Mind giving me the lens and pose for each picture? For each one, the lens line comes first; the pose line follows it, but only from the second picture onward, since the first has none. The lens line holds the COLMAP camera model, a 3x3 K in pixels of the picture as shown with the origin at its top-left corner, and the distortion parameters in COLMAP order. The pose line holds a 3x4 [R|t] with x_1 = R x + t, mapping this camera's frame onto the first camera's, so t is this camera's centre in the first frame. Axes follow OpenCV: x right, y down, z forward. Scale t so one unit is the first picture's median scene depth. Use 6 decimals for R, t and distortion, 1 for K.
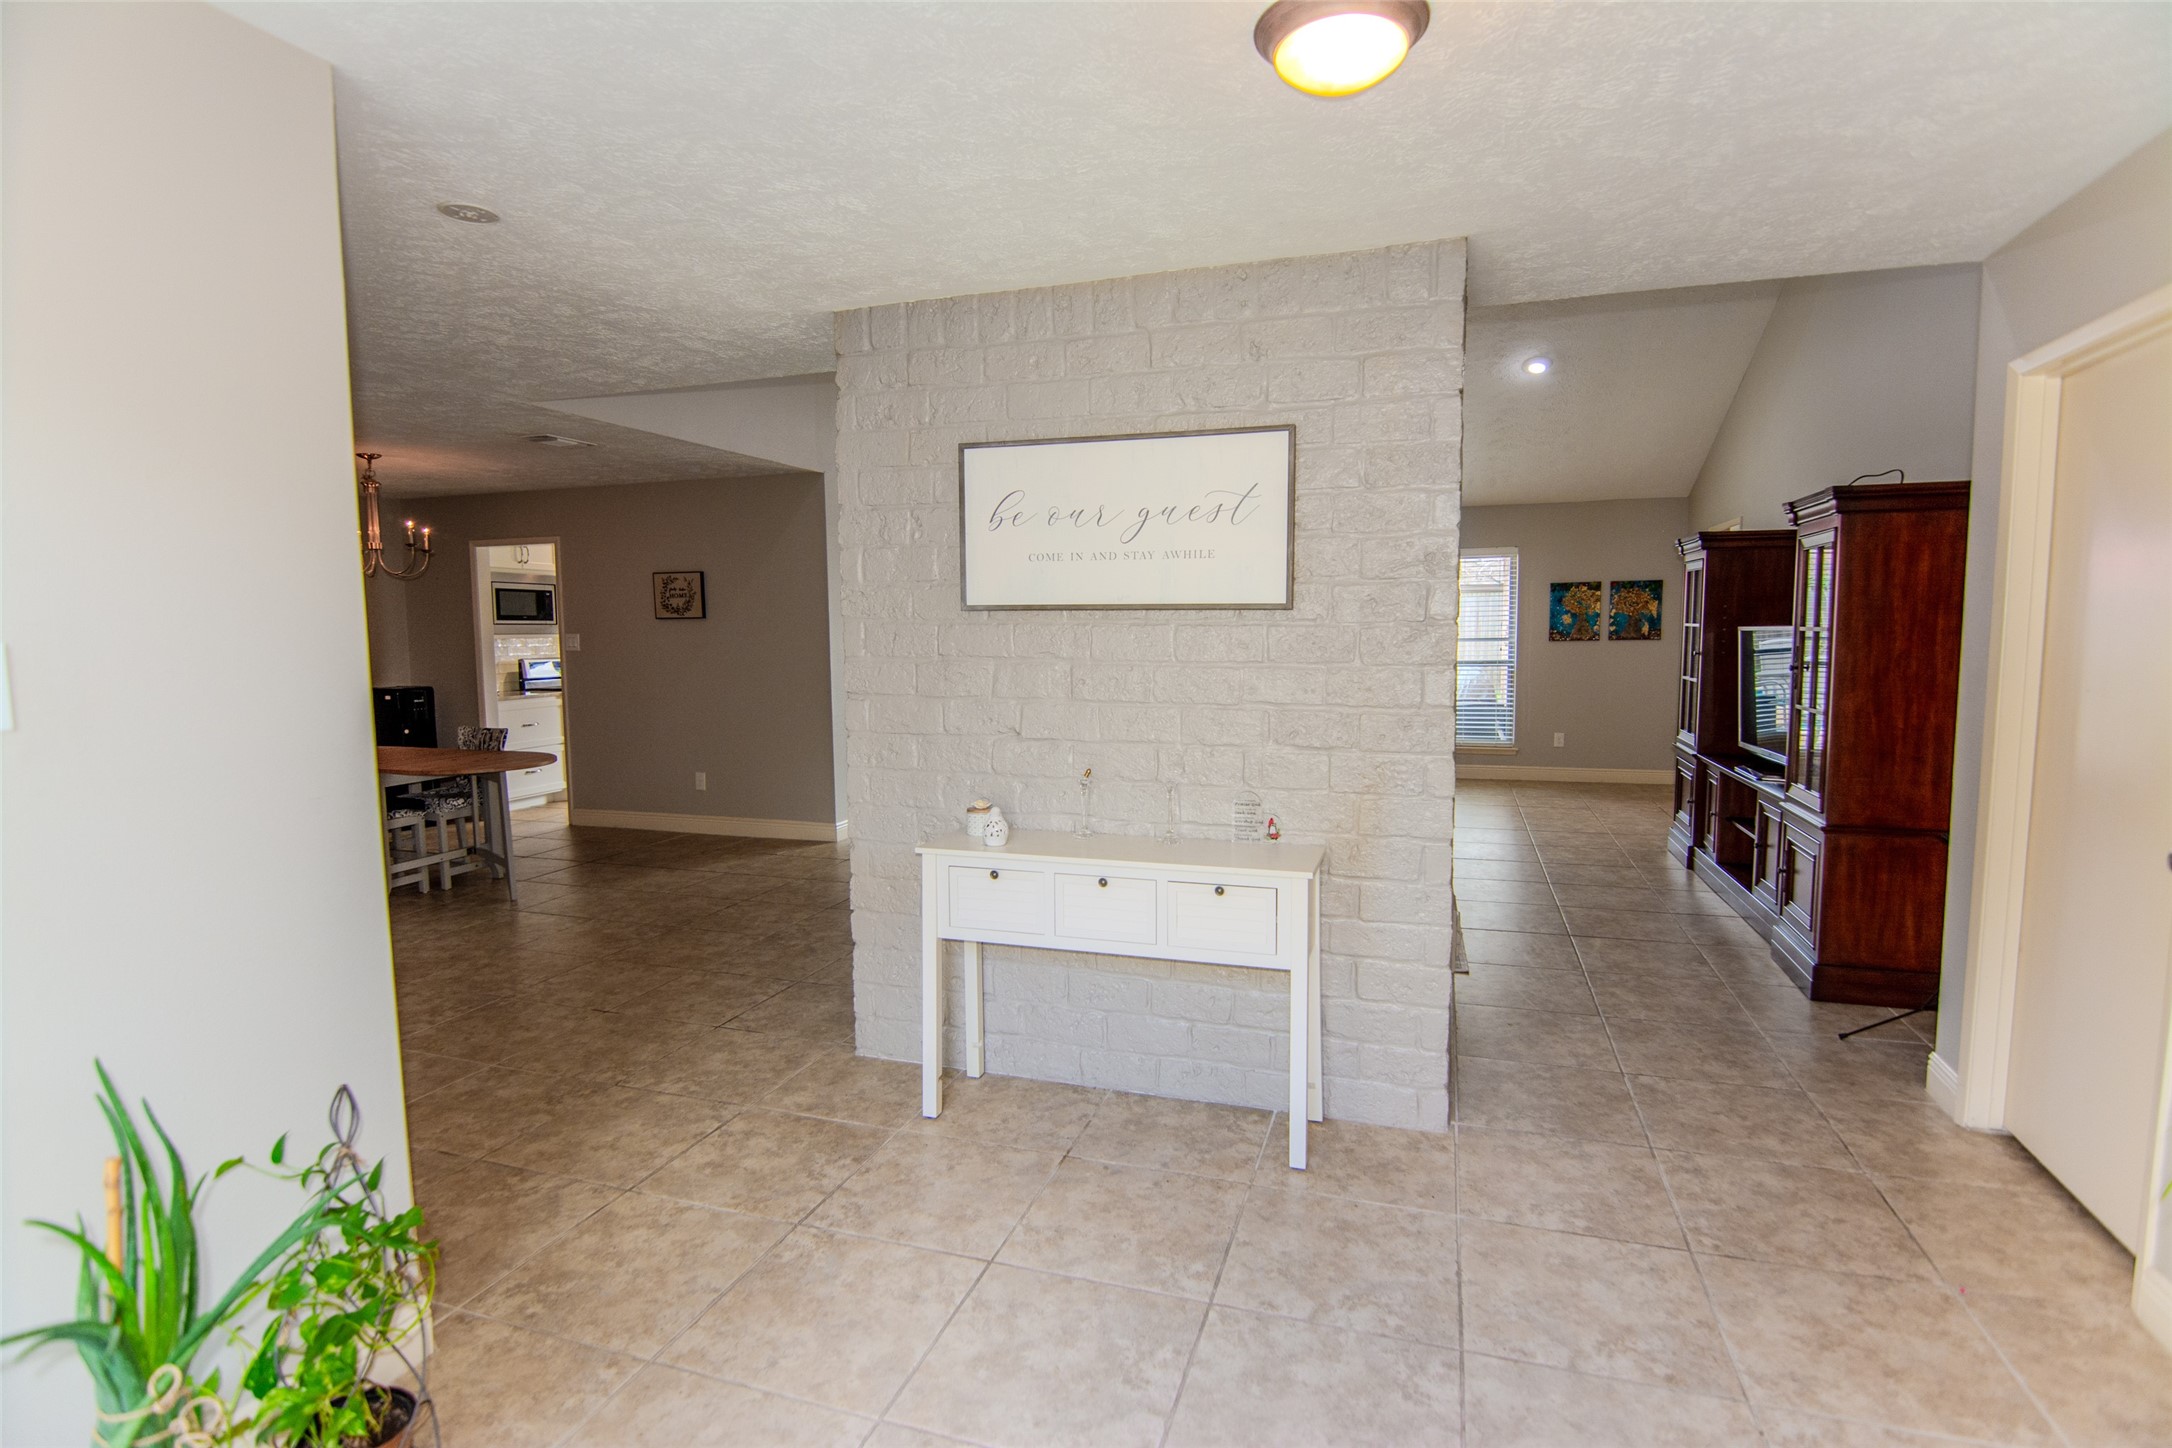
lens RADIAL K [[1059.2, 0, 1104.3], [0, 1059.2, 727.3], [0, 0, 1]] dist [-0.008446, -0.009415]
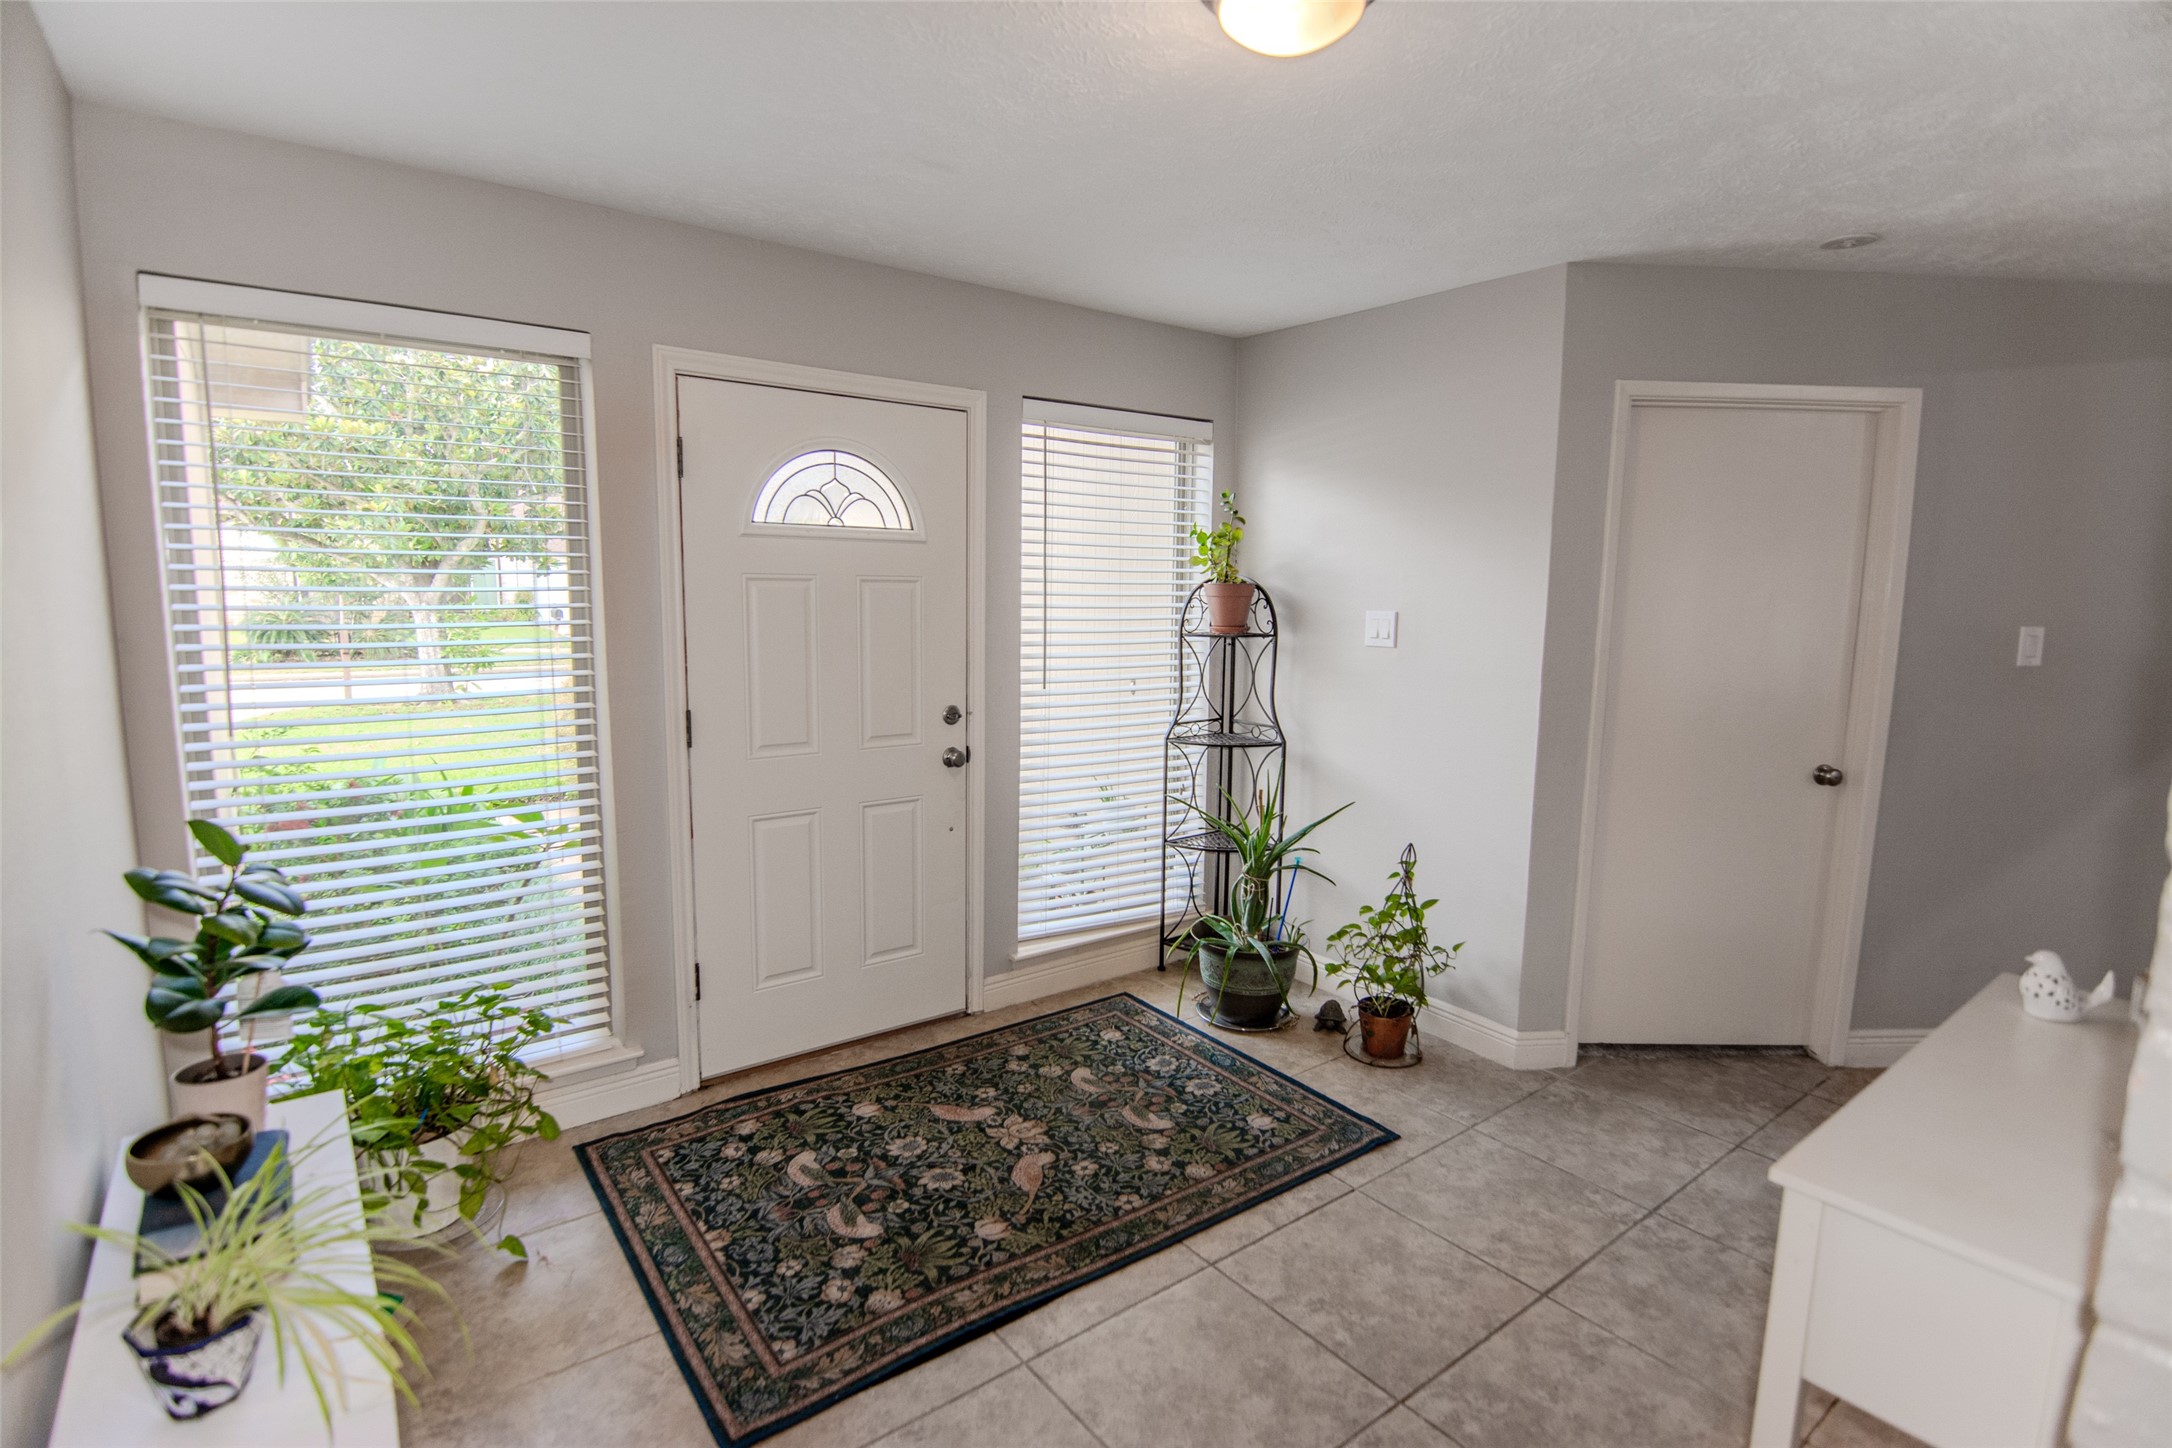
lens RADIAL K [[1059.2, 0, 1090.2], [0, 1059.2, 715.0], [0, 0, 1]] dist [-0.008446, -0.009415]
pose [[-0.568492, 0.103357, -0.816170, 0.269051], [-0.099266, 0.976211, 0.192766, -0.046135], [0.816678, 0.190604, -0.544709, 0.345669]]
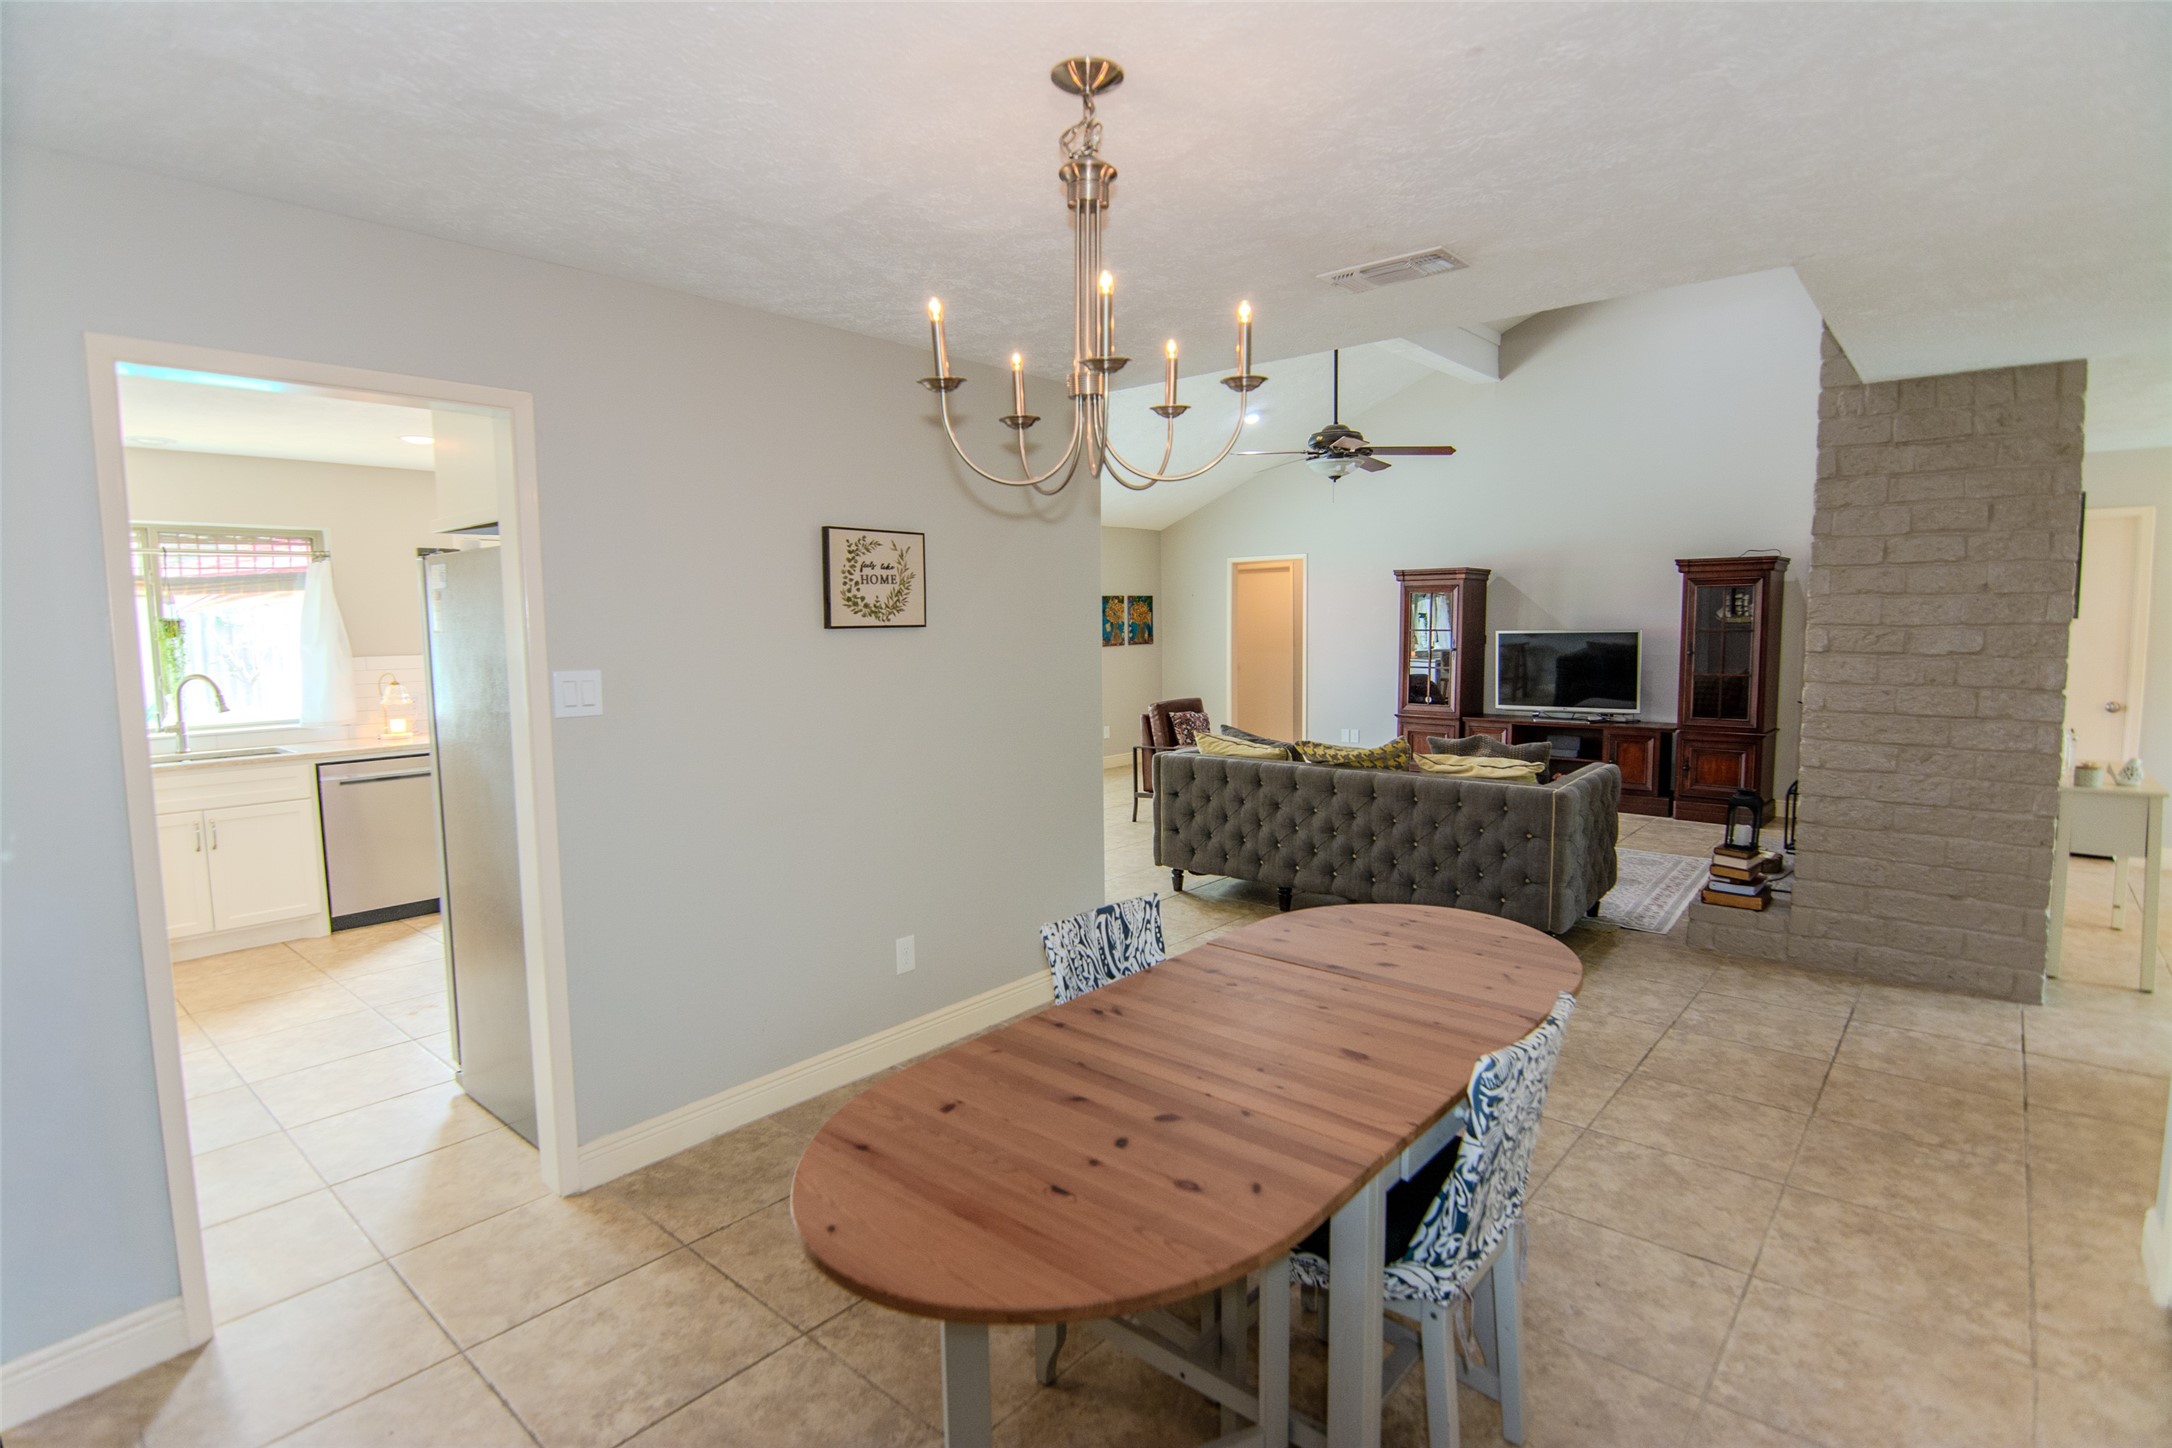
lens RADIAL K [[1059.2, 0, 1090.8], [0, 1059.2, 720.6], [0, 0, 1]] dist [-0.008446, -0.009415]
pose [[0.393302, -0.082844, 0.915669, -0.806261], [0.100902, 0.993806, 0.046573, -0.073675], [-0.913856, 0.074076, 0.399225, 0.724549]]
